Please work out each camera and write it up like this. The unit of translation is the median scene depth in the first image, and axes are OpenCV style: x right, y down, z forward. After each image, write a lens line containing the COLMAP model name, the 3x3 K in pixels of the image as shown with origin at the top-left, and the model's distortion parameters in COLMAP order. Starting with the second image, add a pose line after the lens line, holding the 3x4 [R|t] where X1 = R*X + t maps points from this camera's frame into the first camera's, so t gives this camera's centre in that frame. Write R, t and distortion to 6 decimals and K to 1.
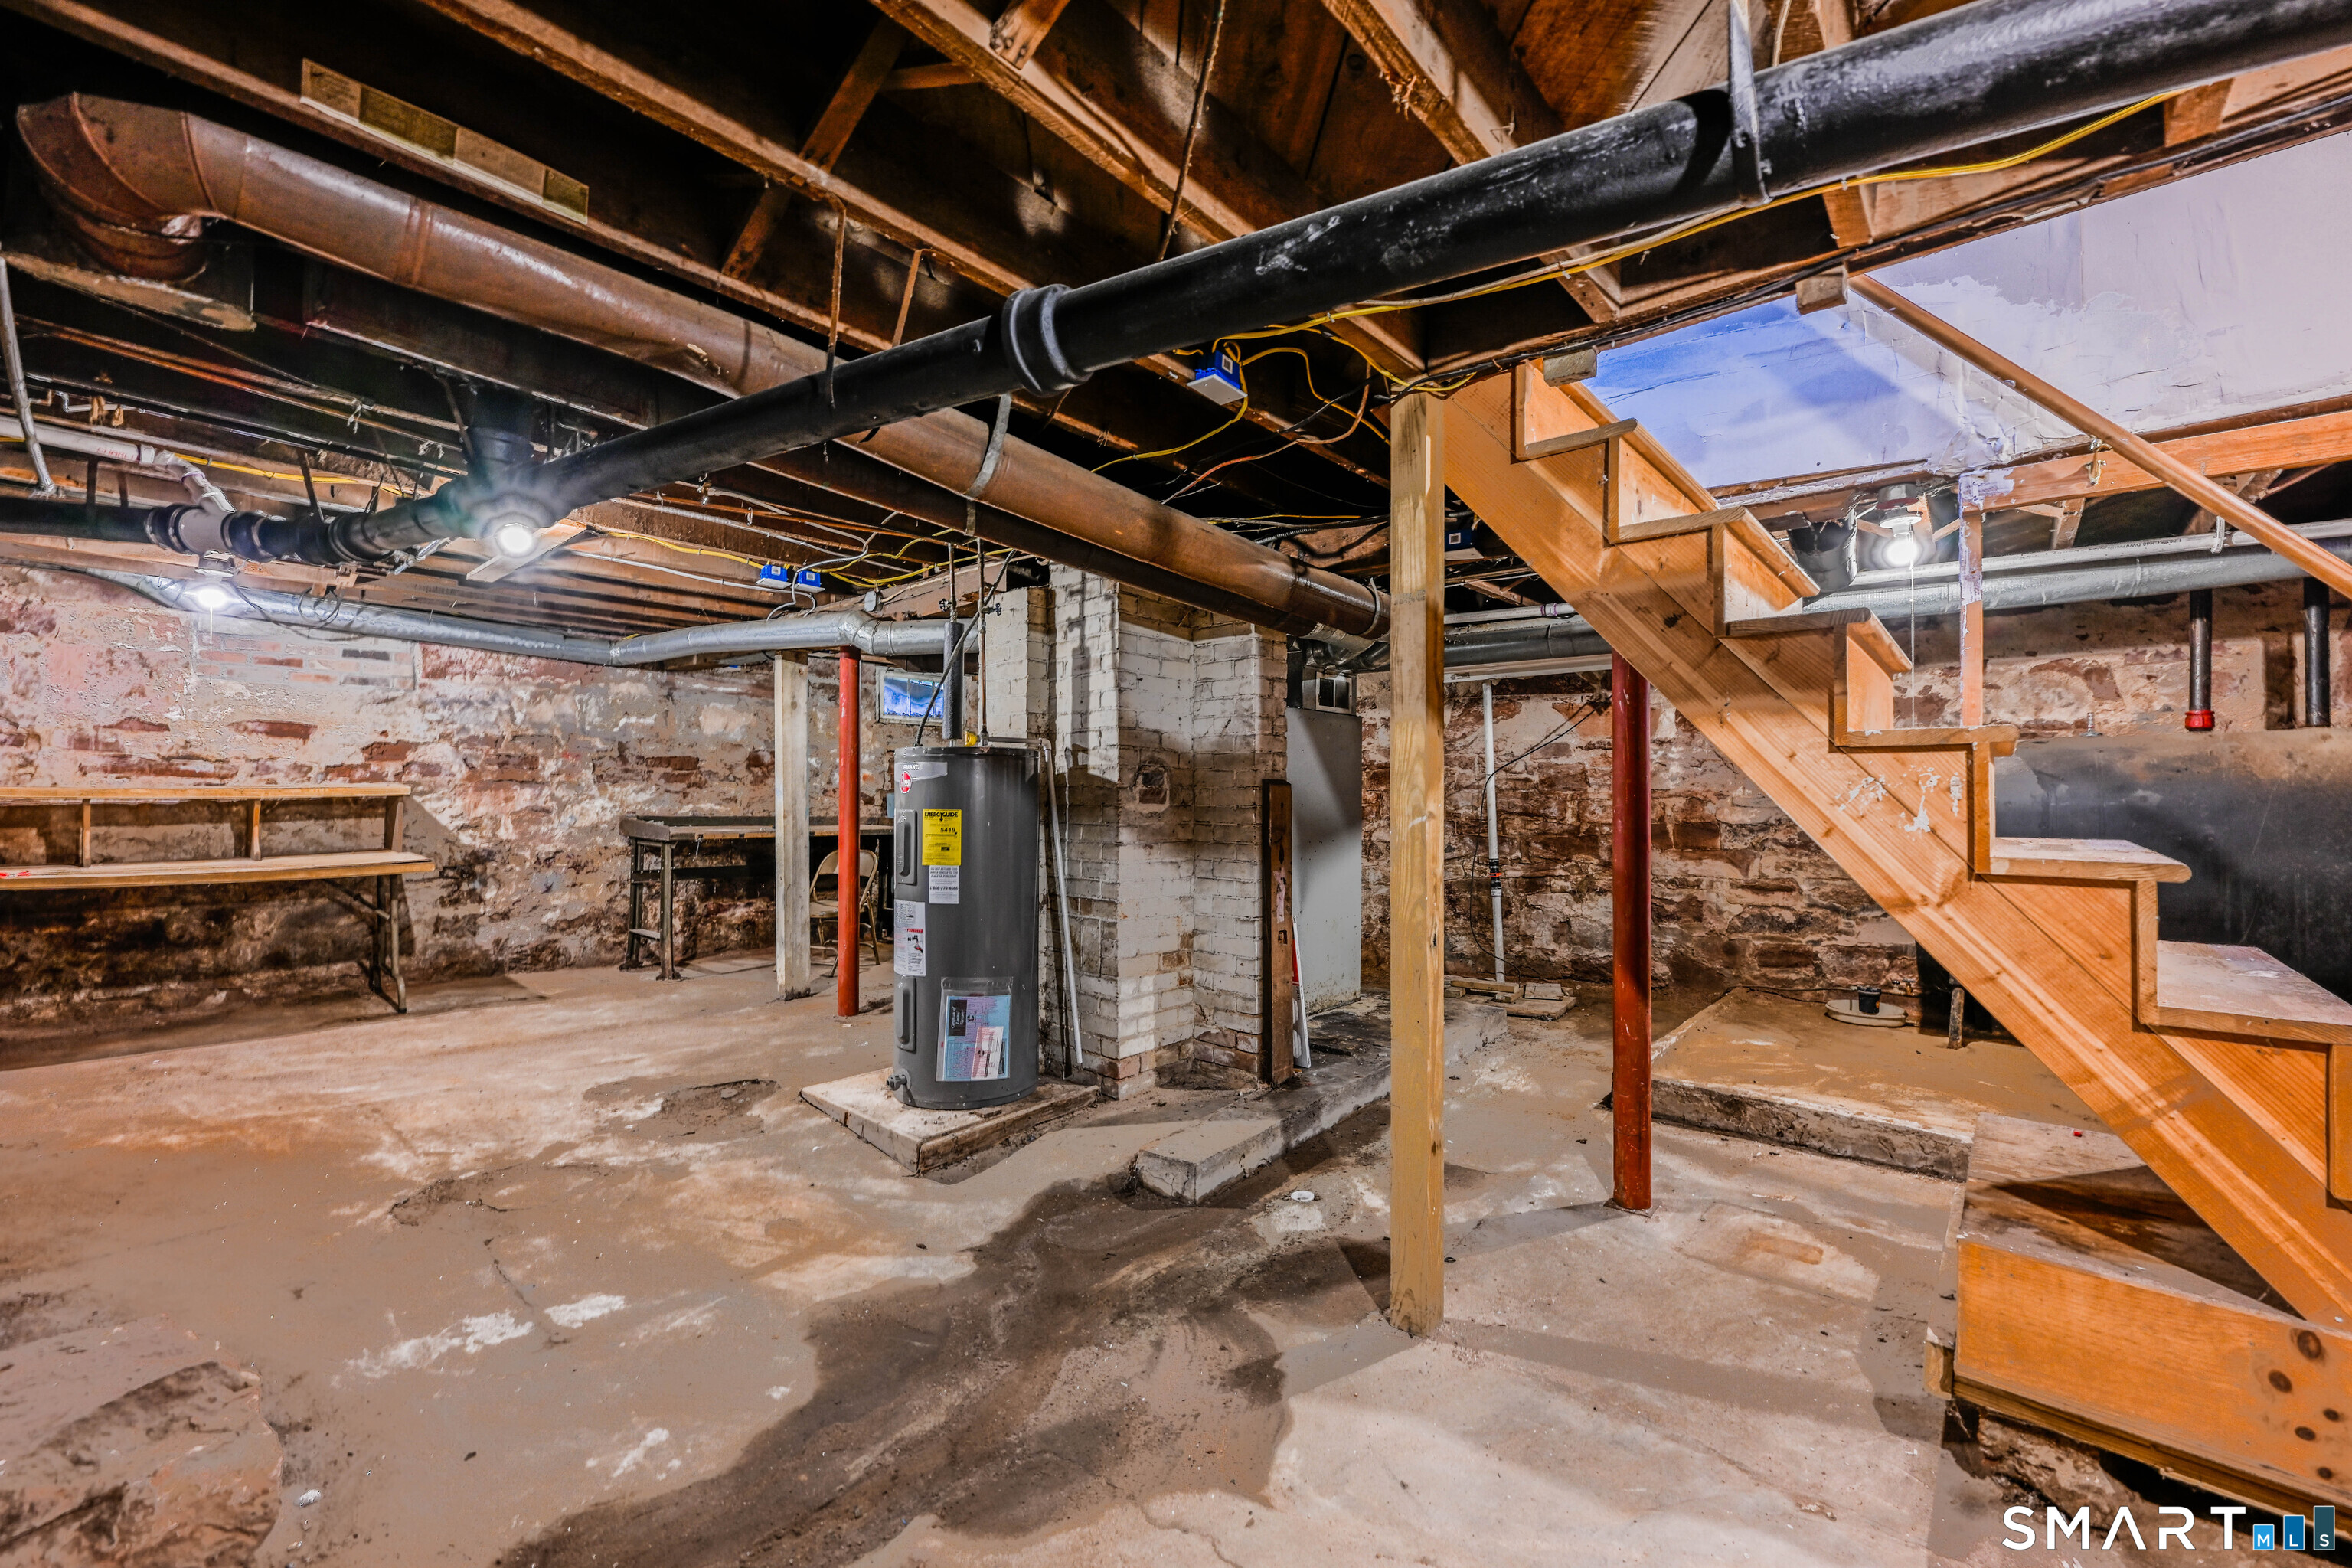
lens RADIAL K [[942.7, 0, 1171.5], [0, 942.7, 783.2], [0, 0, 1]] dist [-0.002656, 0.000645]
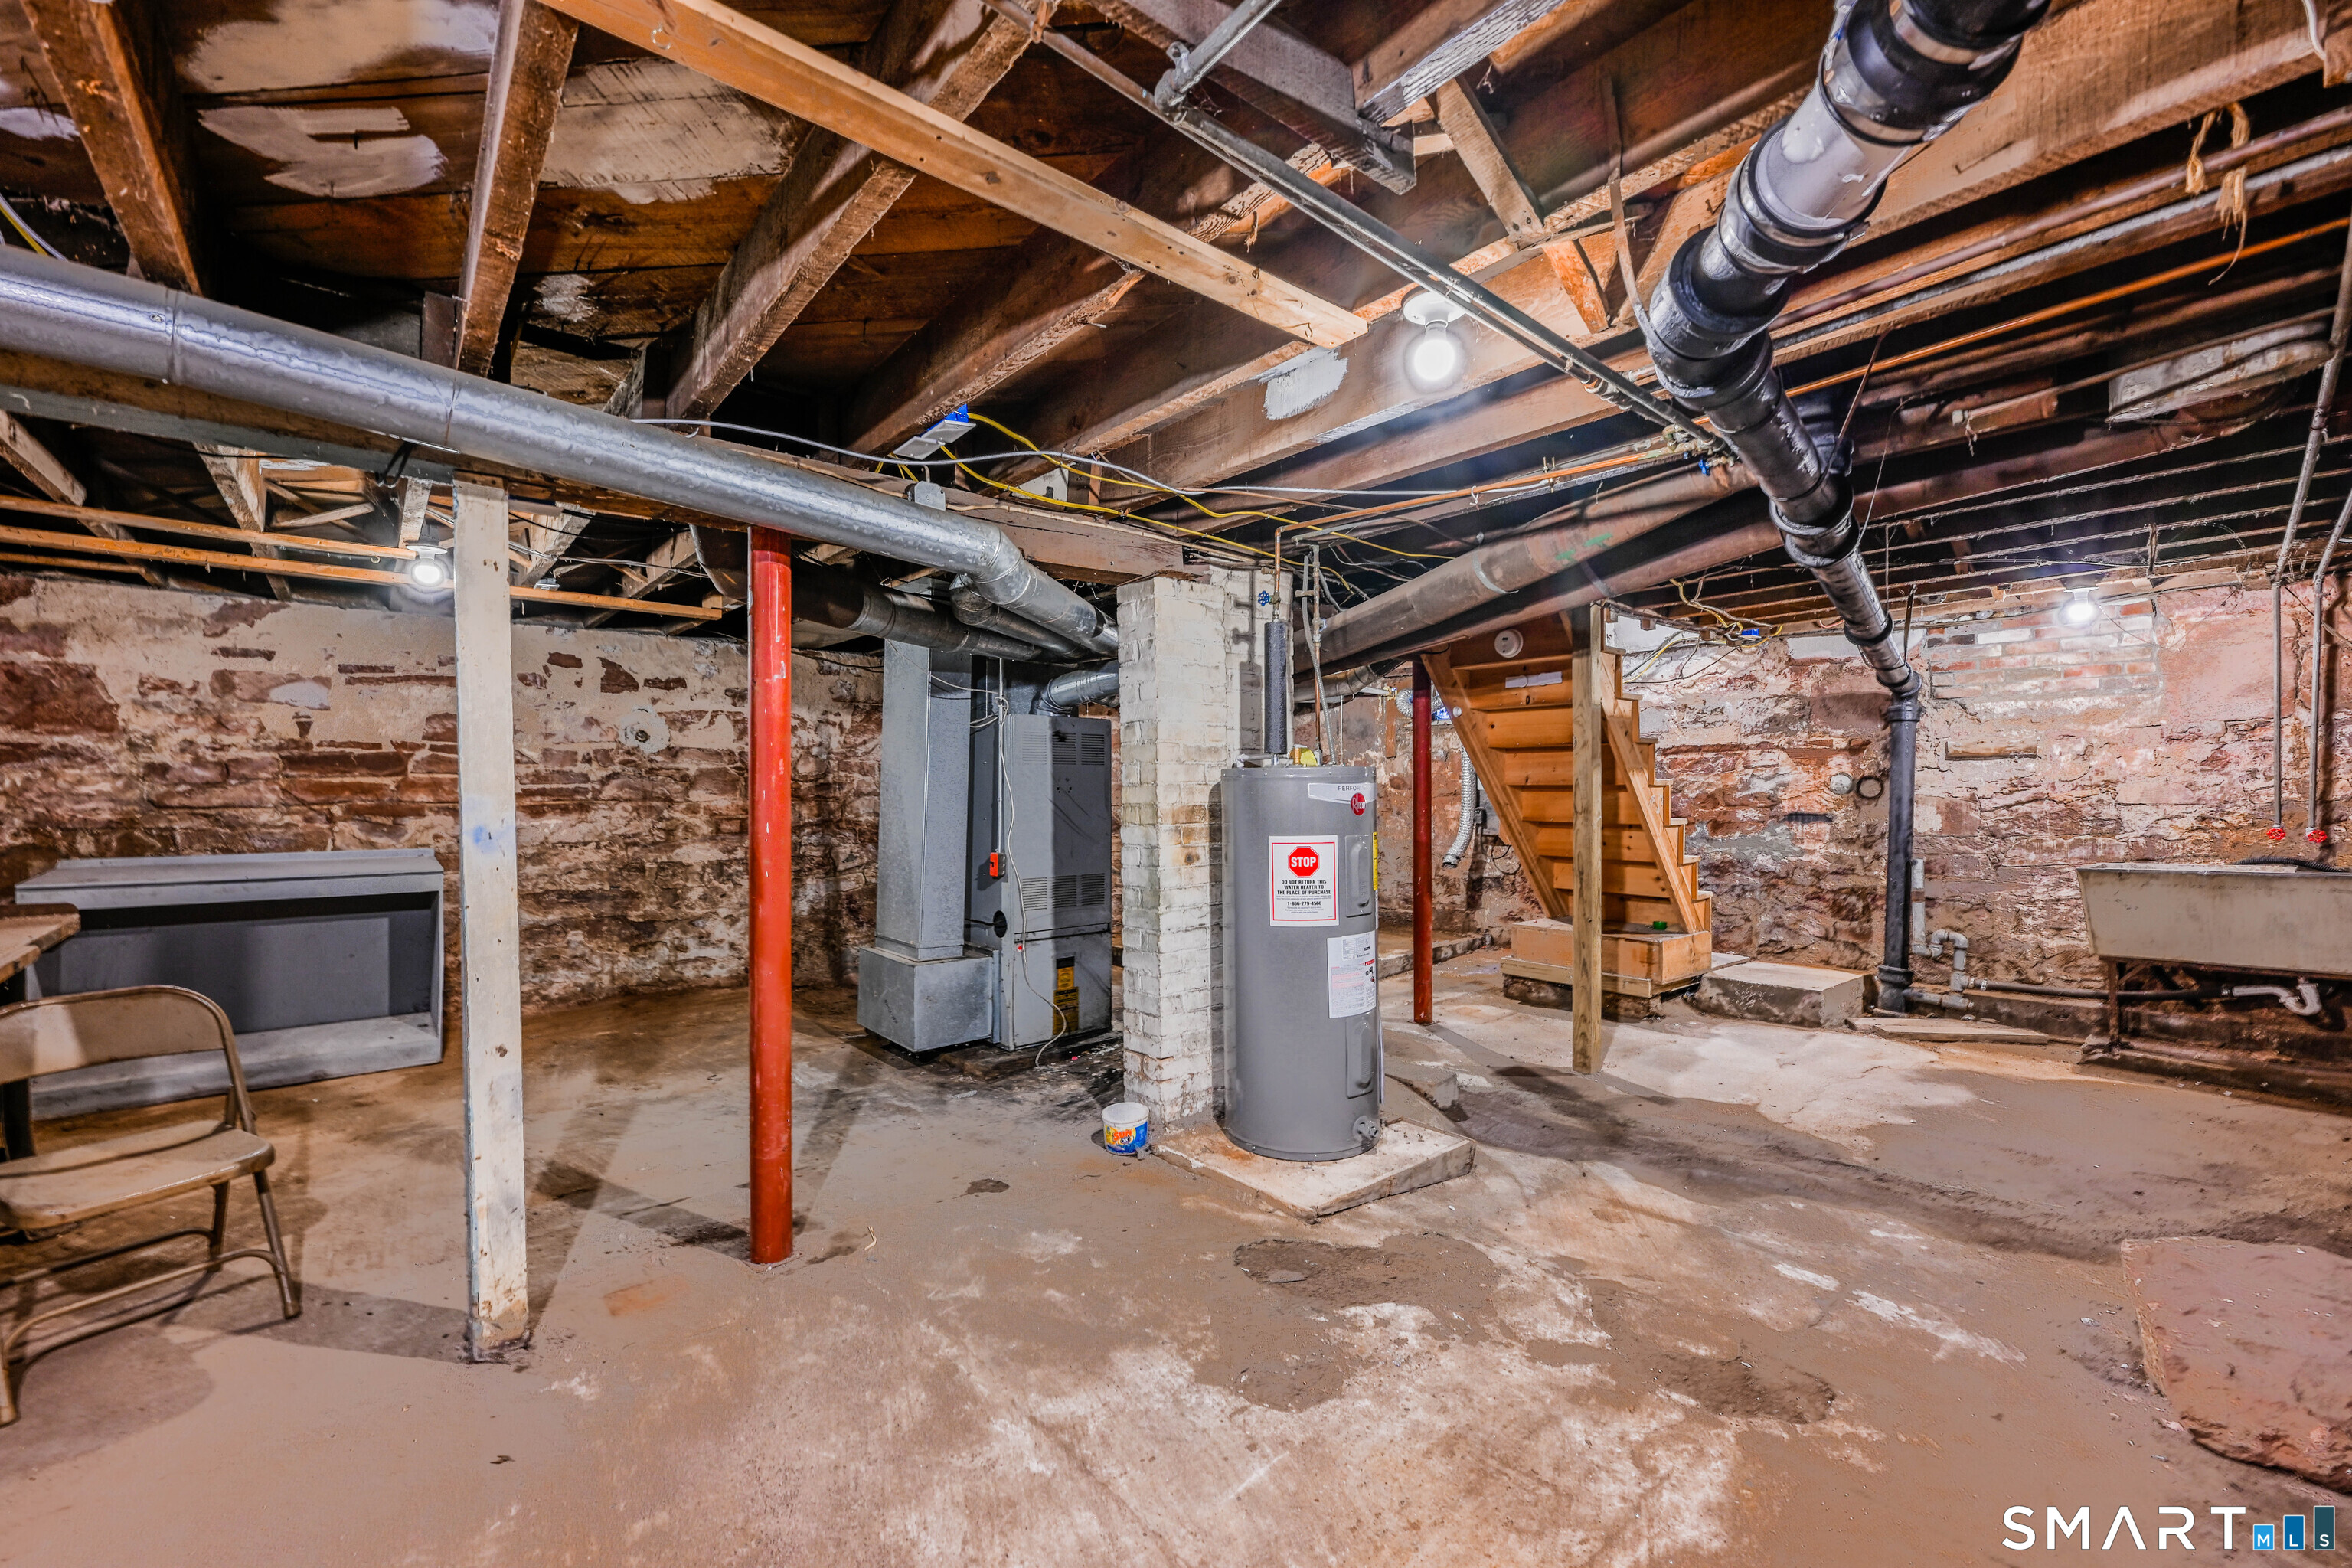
lens RADIAL K [[942.7, 0, 1170.3], [0, 942.7, 785.6], [0, 0, 1]] dist [-0.002656, 0.000645]
pose [[0.142431, -0.004170, 0.989796, -1.410804], [-0.005778, 0.999971, 0.005044, -0.026410], [-0.989788, -0.006437, 0.142402, 1.219982]]
